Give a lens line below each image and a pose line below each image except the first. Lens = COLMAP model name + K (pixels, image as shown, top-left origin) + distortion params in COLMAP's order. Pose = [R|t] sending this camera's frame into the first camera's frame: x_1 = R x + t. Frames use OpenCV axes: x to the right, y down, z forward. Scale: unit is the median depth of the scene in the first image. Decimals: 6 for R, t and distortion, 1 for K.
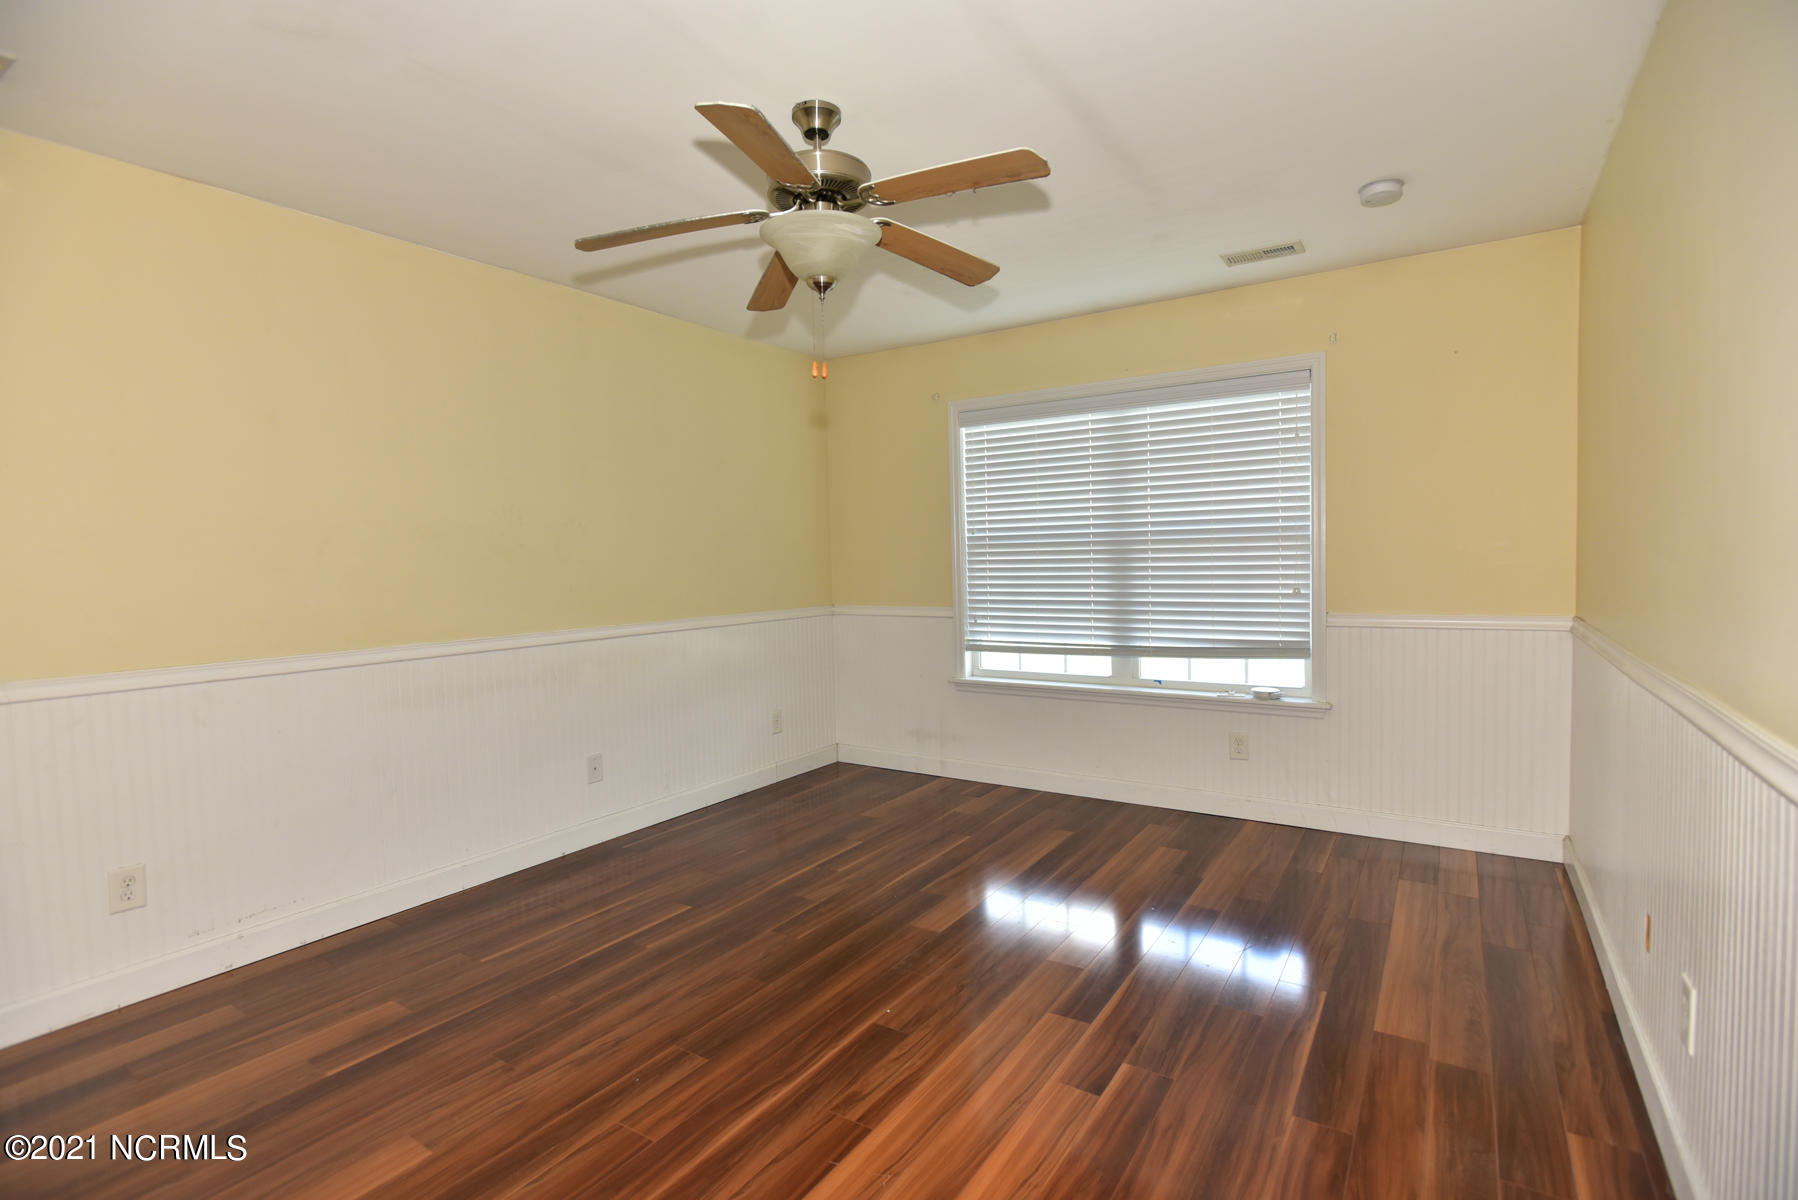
lens RADIAL K [[851.8, 0, 904.0], [0, 851.8, 591.0], [0, 0, 1]] dist [-0.013309, 0.000718]
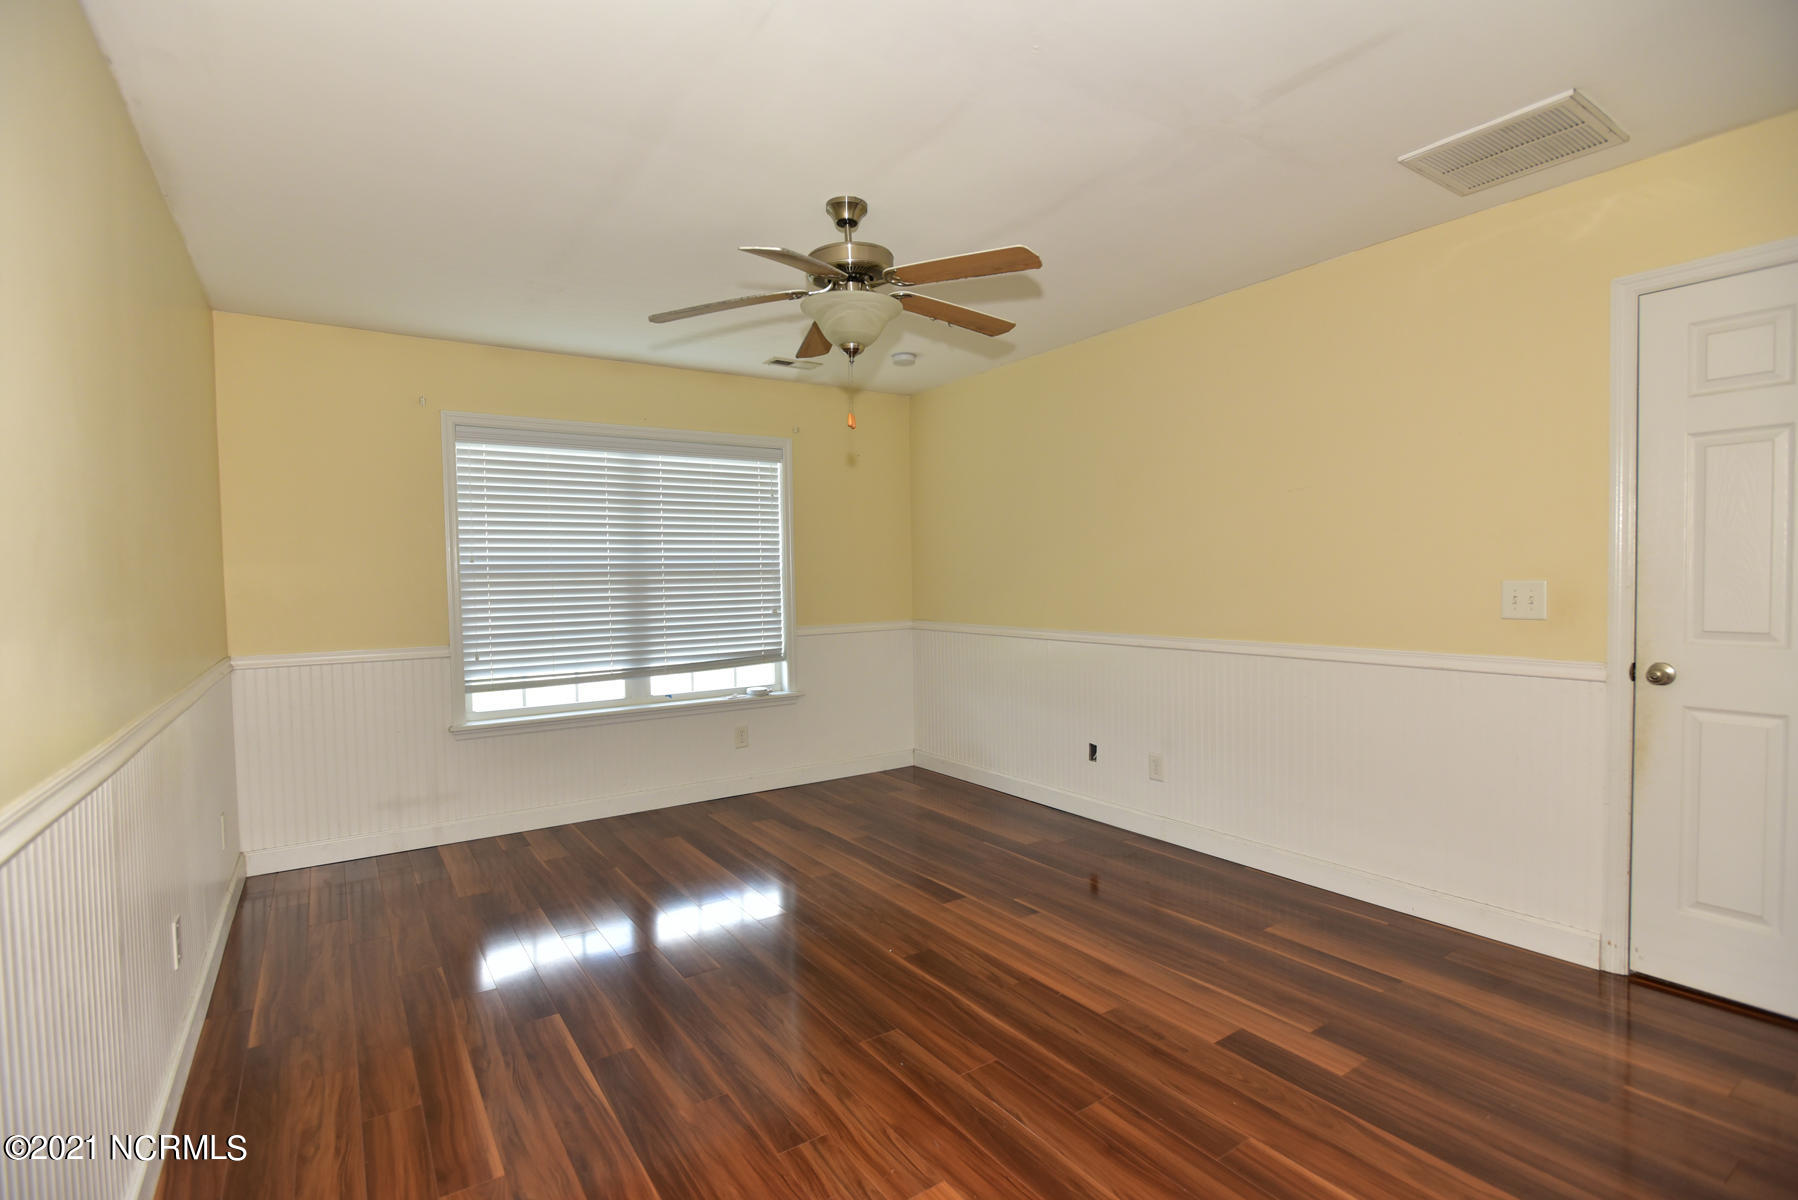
lens RADIAL K [[851.8, 0, 887.9], [0, 851.8, 599.3], [0, 0, 1]] dist [-0.013309, 0.000718]
pose [[0.397750, -0.013393, 0.917396, -0.635635], [0.045019, 0.998974, -0.004935, -0.004096], [-0.916389, 0.043263, 0.397945, 0.273833]]
